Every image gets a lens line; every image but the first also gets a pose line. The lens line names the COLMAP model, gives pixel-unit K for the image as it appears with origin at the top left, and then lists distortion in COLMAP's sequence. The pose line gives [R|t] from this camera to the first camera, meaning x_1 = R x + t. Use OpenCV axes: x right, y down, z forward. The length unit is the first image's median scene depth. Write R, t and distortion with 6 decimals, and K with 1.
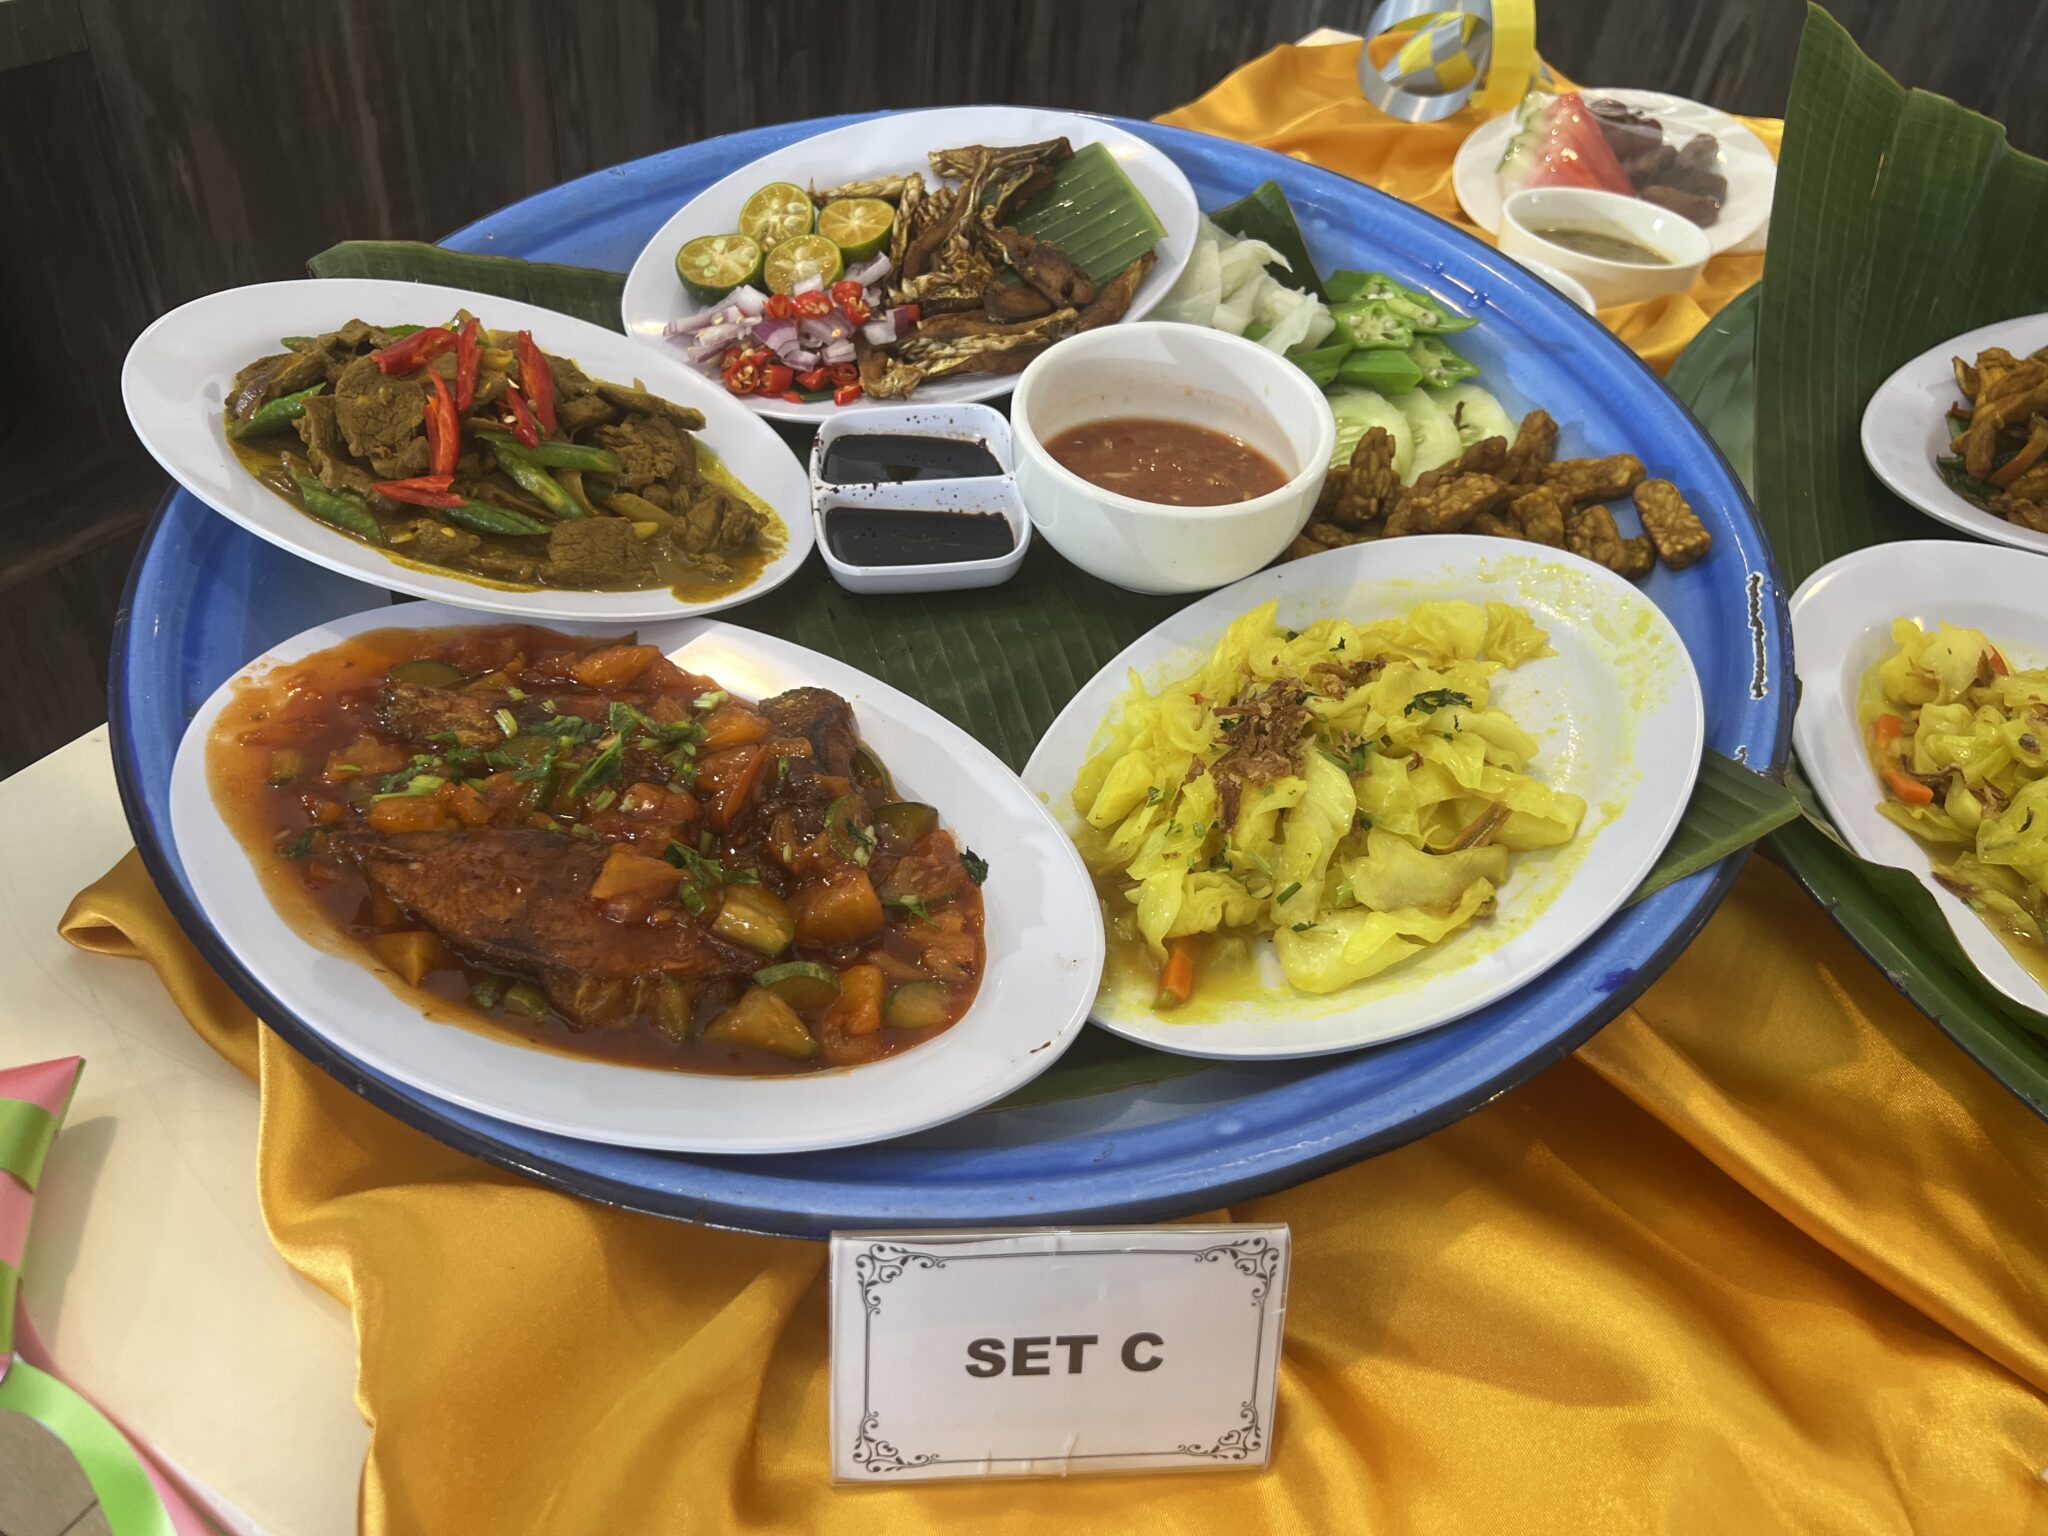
lens RADIAL K [[1617.1, 0, 1024.0], [0, 1617.1, 768.0], [0, 0, 1]] dist [0.068186, -0.092494]
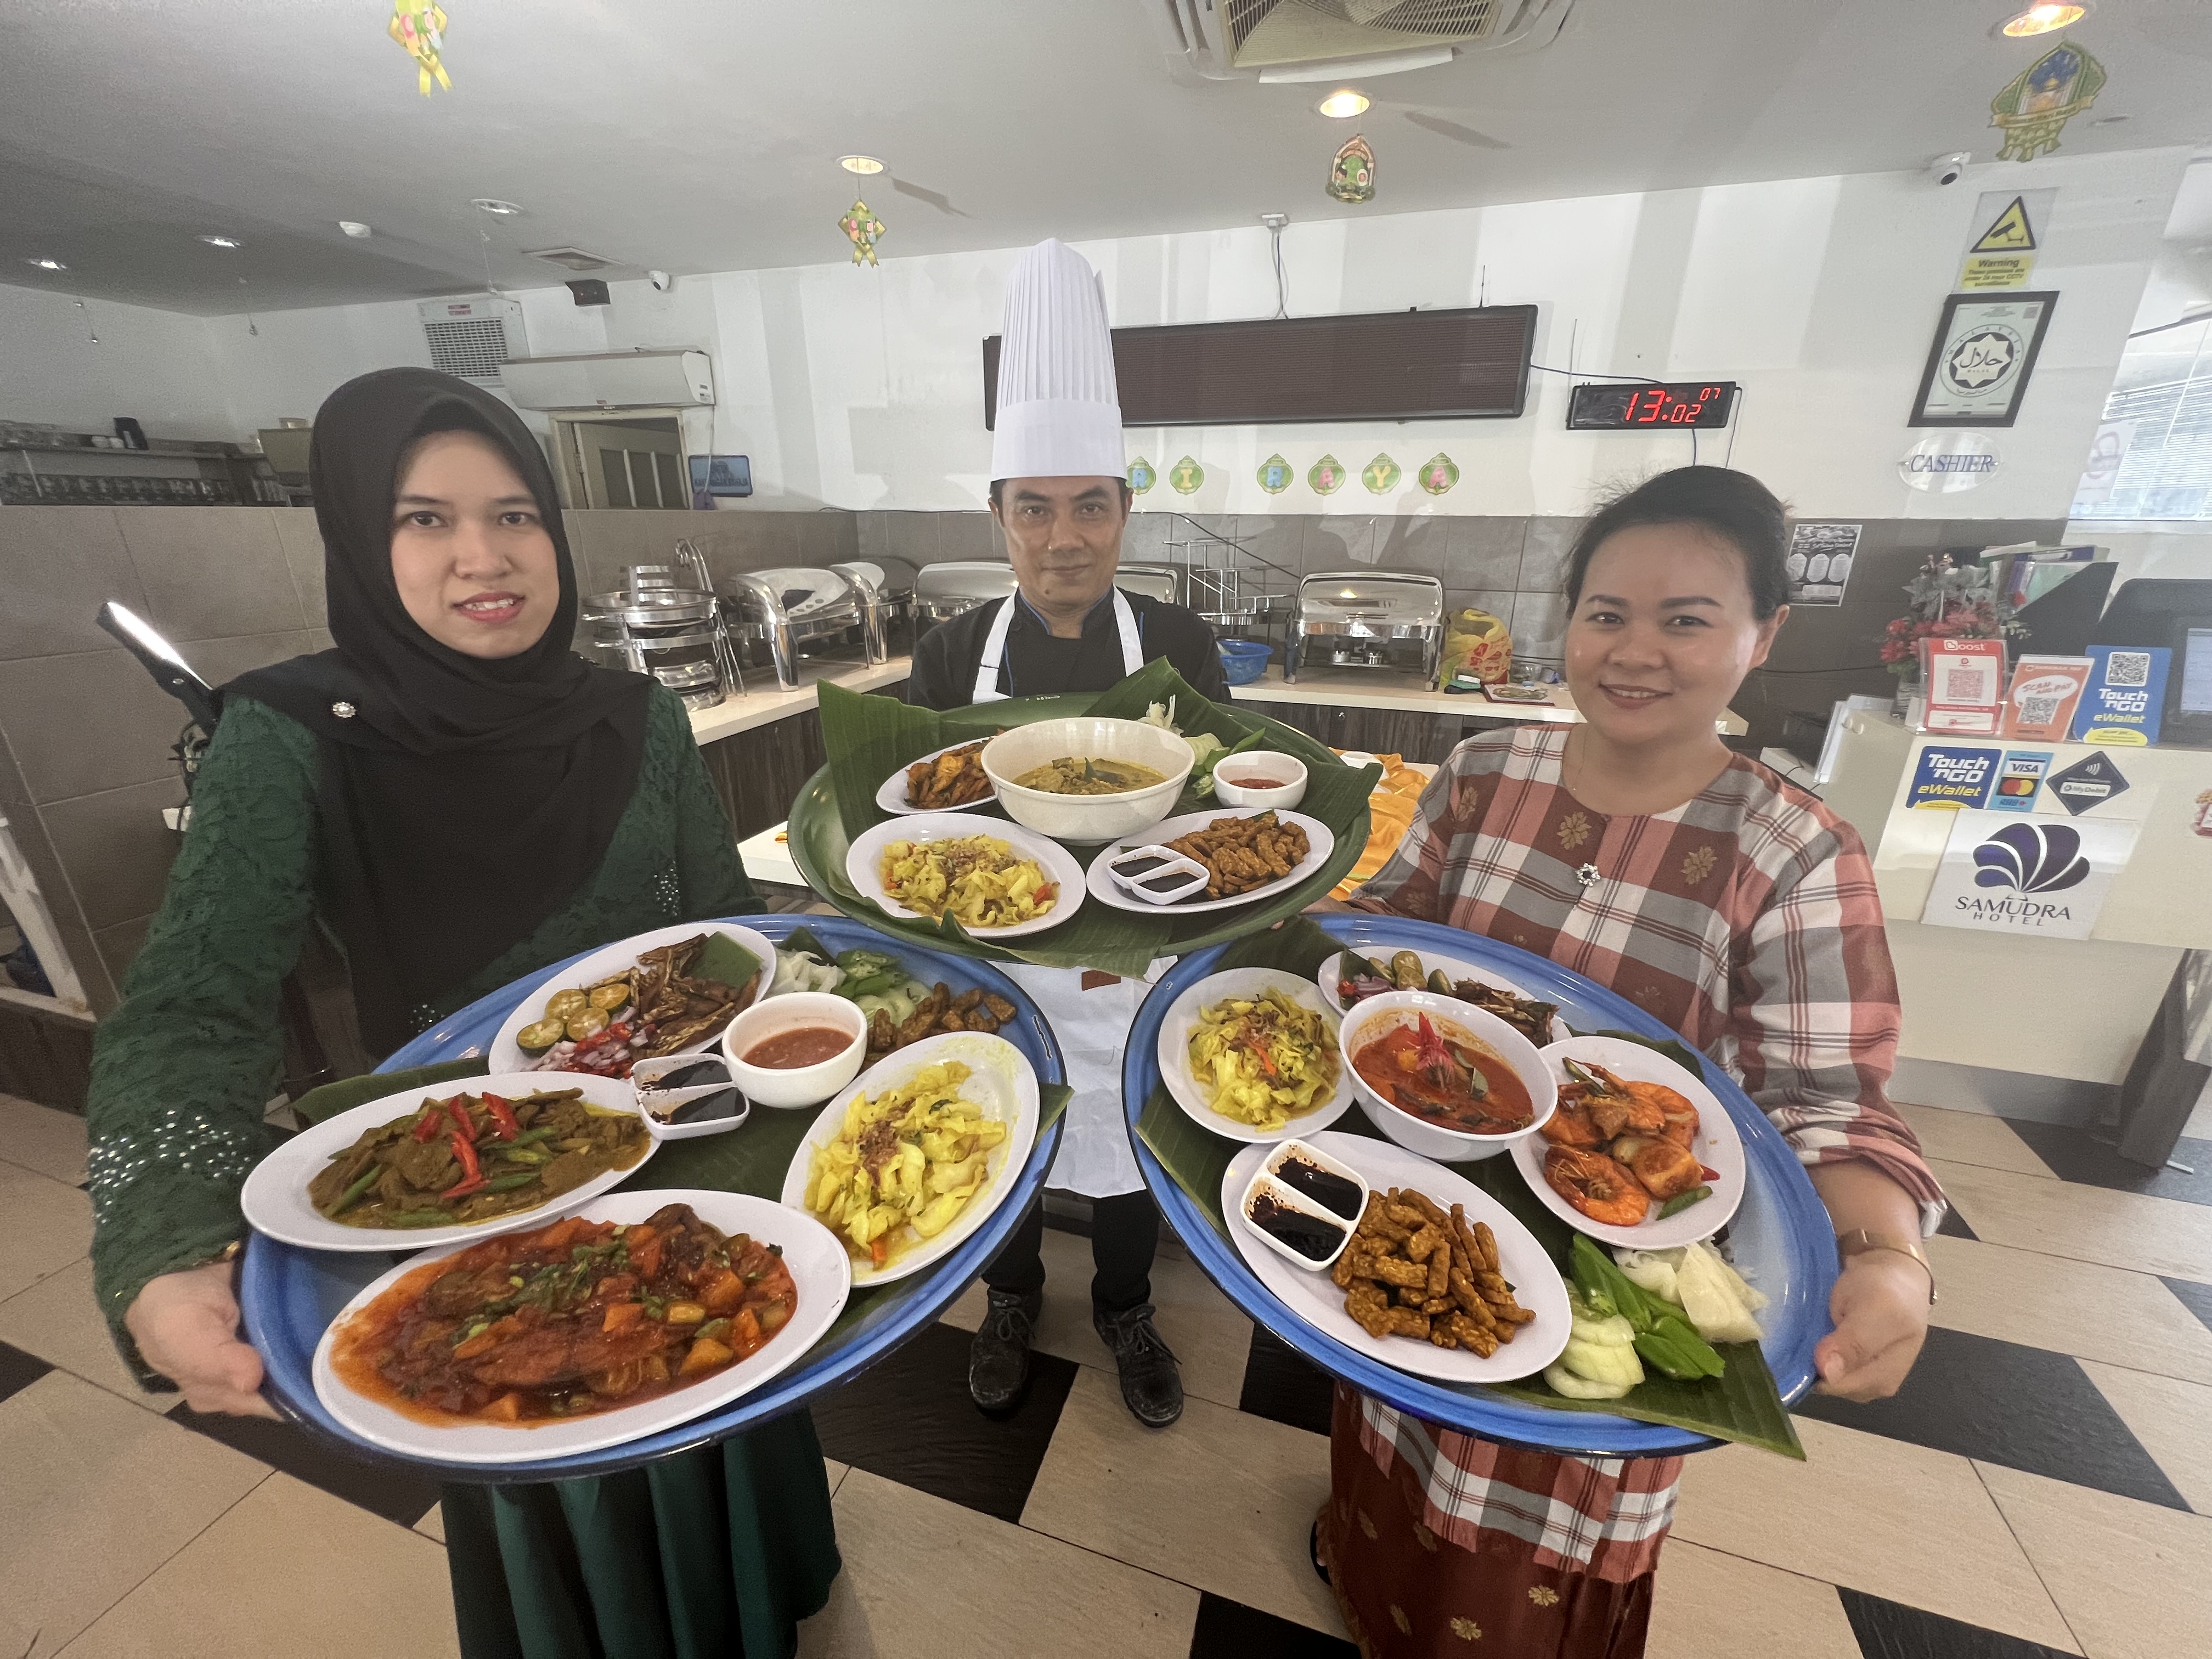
lens RADIAL K [[869.8, 0, 1106.0], [0, 869.8, 829.5], [0, 0, 1]] dist [0.000901, -0.000062]
pose [[0.832665, -0.208955, 0.512842, -0.117945], [0.390234, 0.878480, -0.275664, 0.050249], [-0.392920, 0.429664, 0.813020, -0.331743]]
